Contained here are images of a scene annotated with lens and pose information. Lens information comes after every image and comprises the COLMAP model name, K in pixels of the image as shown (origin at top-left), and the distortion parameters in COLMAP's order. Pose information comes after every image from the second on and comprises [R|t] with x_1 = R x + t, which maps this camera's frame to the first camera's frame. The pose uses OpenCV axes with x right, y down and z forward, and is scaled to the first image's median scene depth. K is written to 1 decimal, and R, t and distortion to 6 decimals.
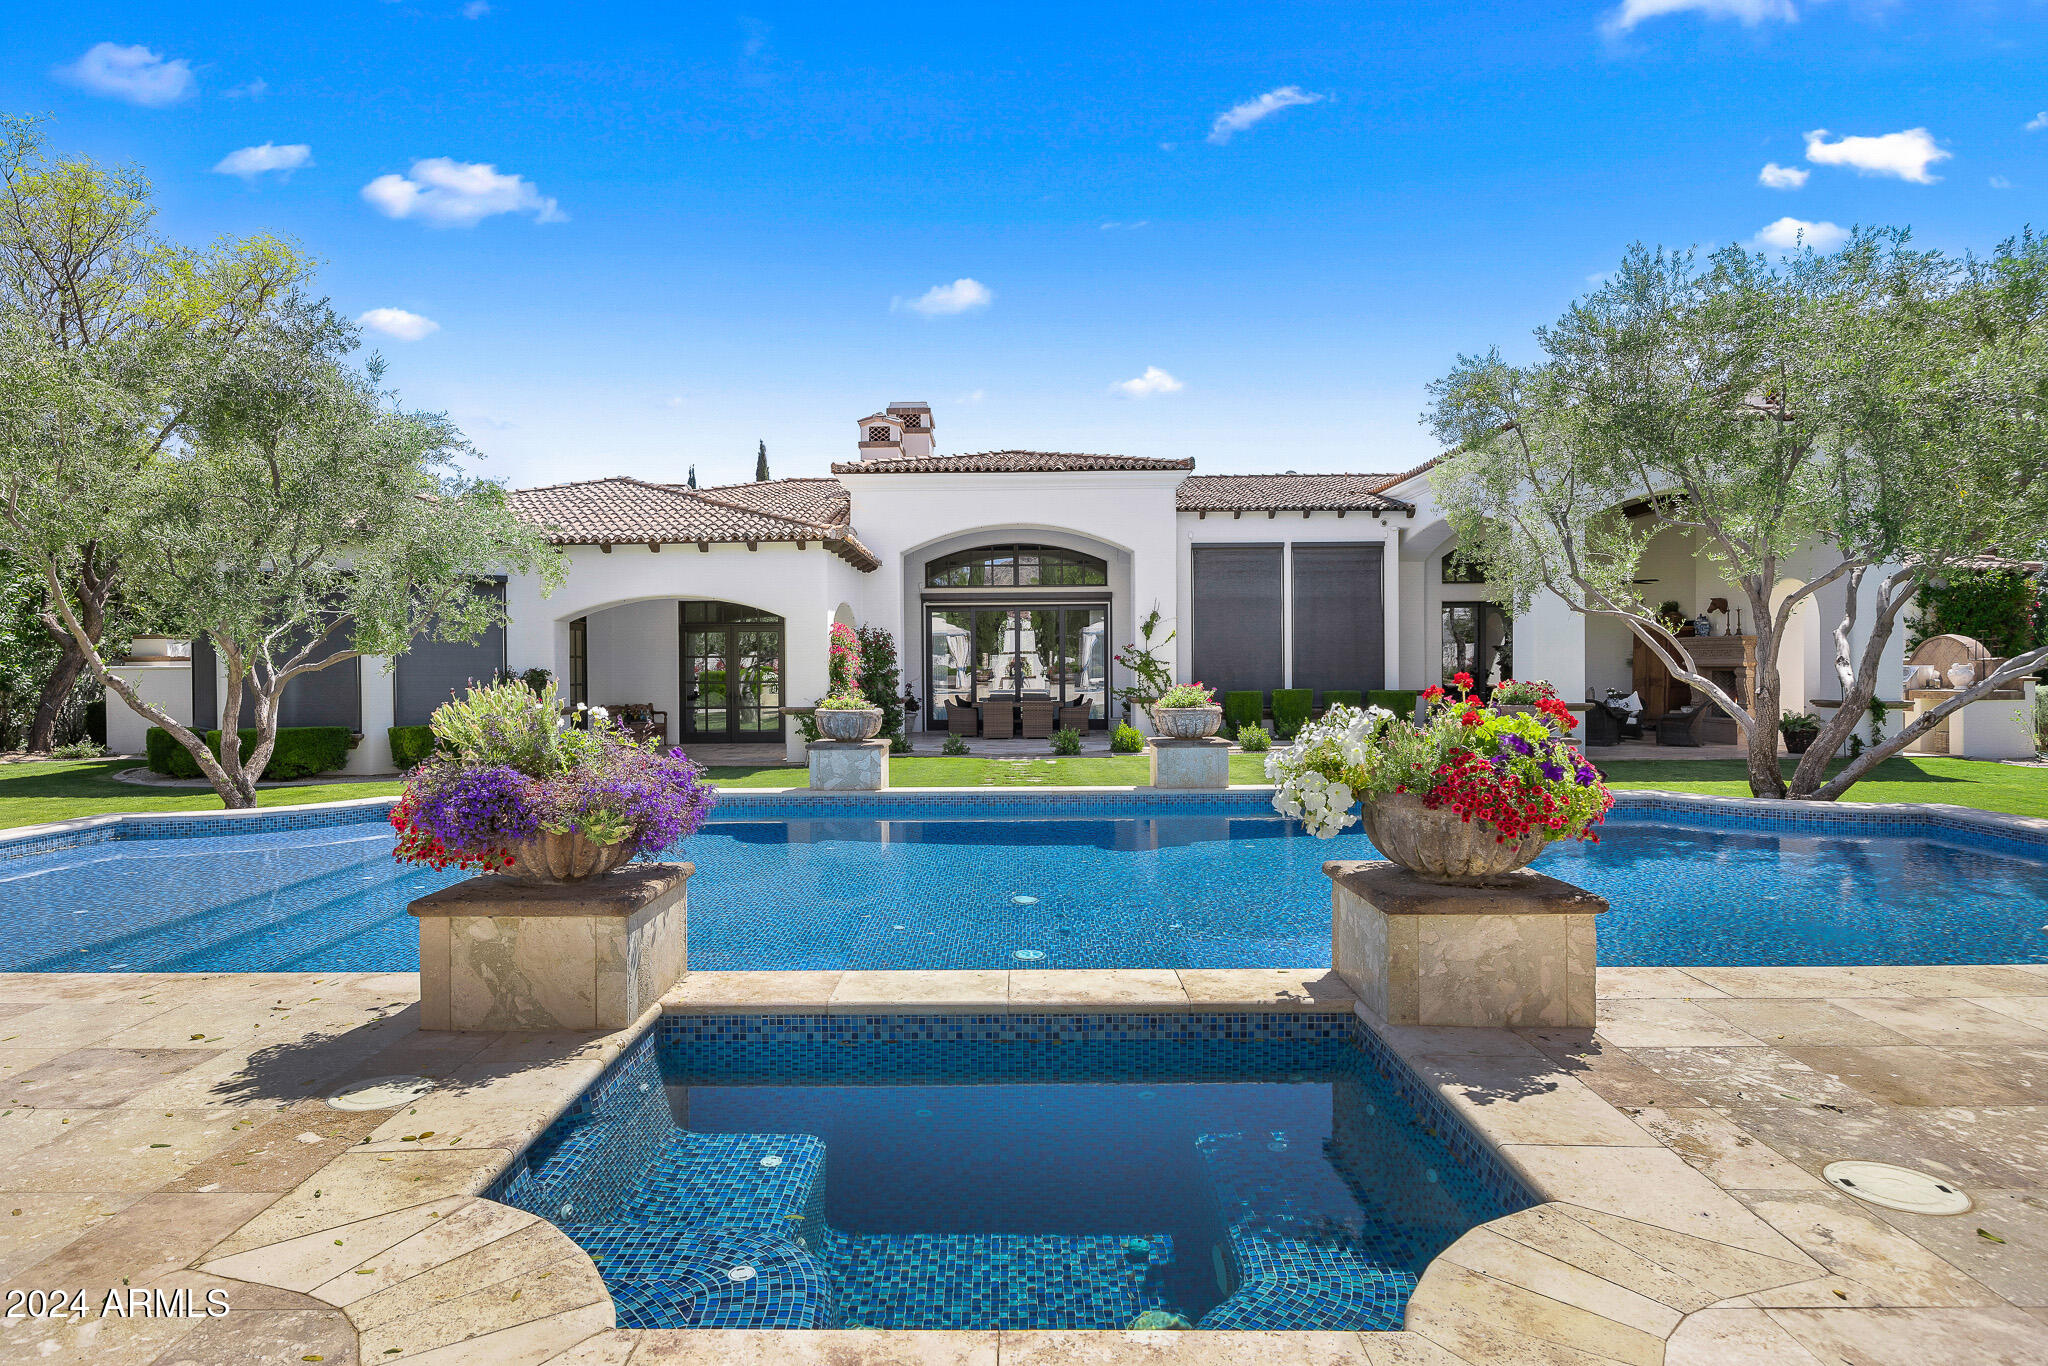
lens RADIAL K [[1179.5, 0, 1022.9], [0, 1179.5, 660.9], [0, 0, 1]] dist [0.001844, 0.003221]
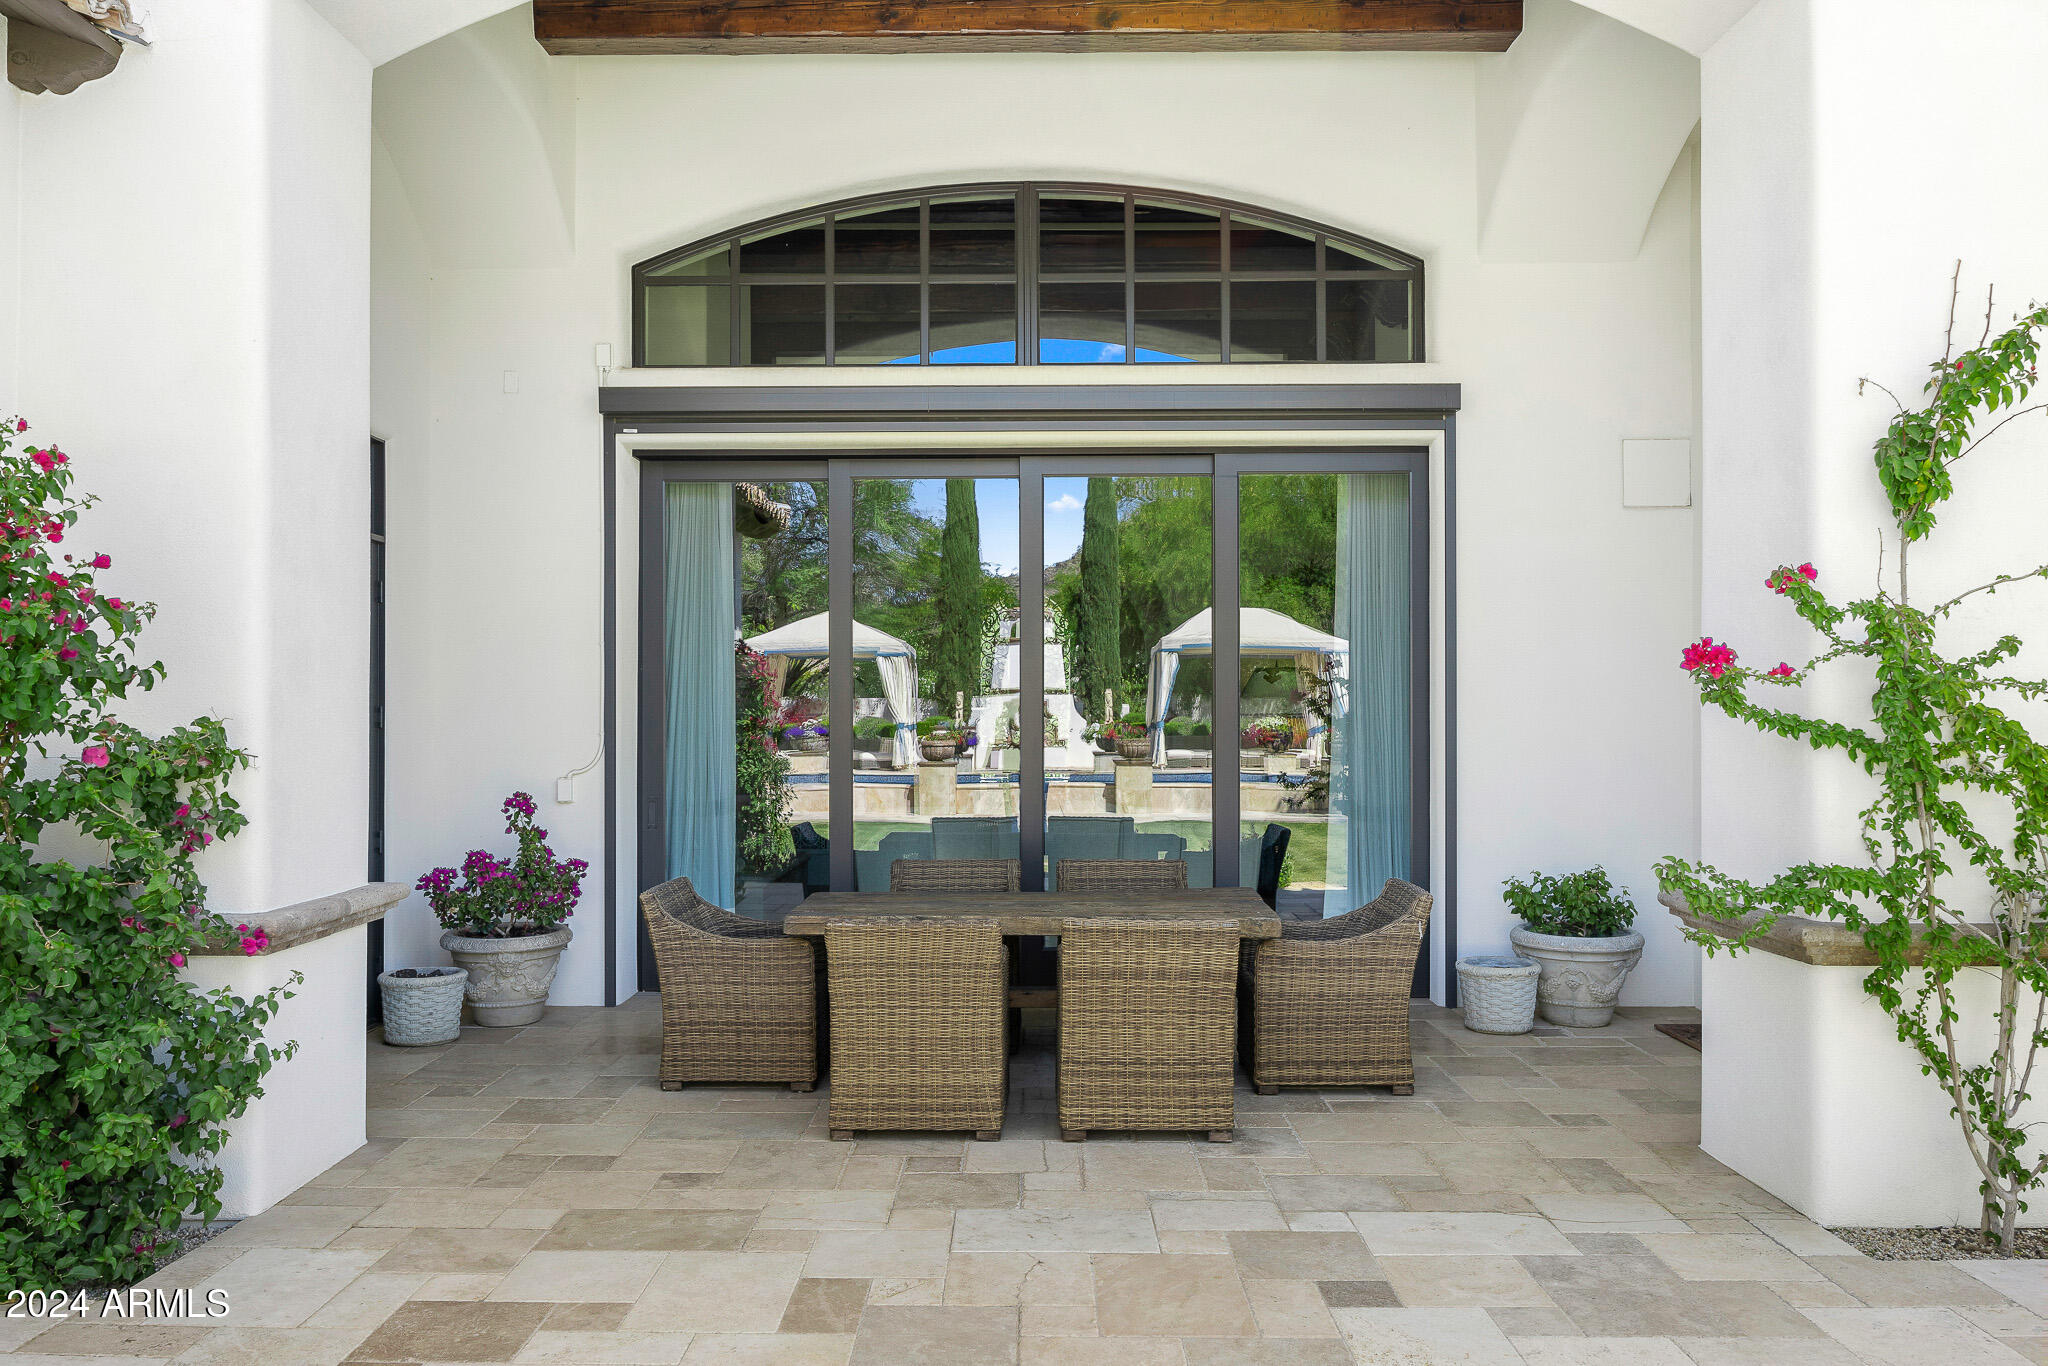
lens RADIAL K [[1653.2, 0, 1022.7], [0, 1653.2, 688.4], [0, 0, 1]] dist [-0.000462, 0.000017]
pose [[0.999977, 0.001847, -0.006477, -0.002540], [-0.001951, 0.999869, -0.016053, 0.002199], [0.006446, 0.016066, 0.999850, 0.387600]]
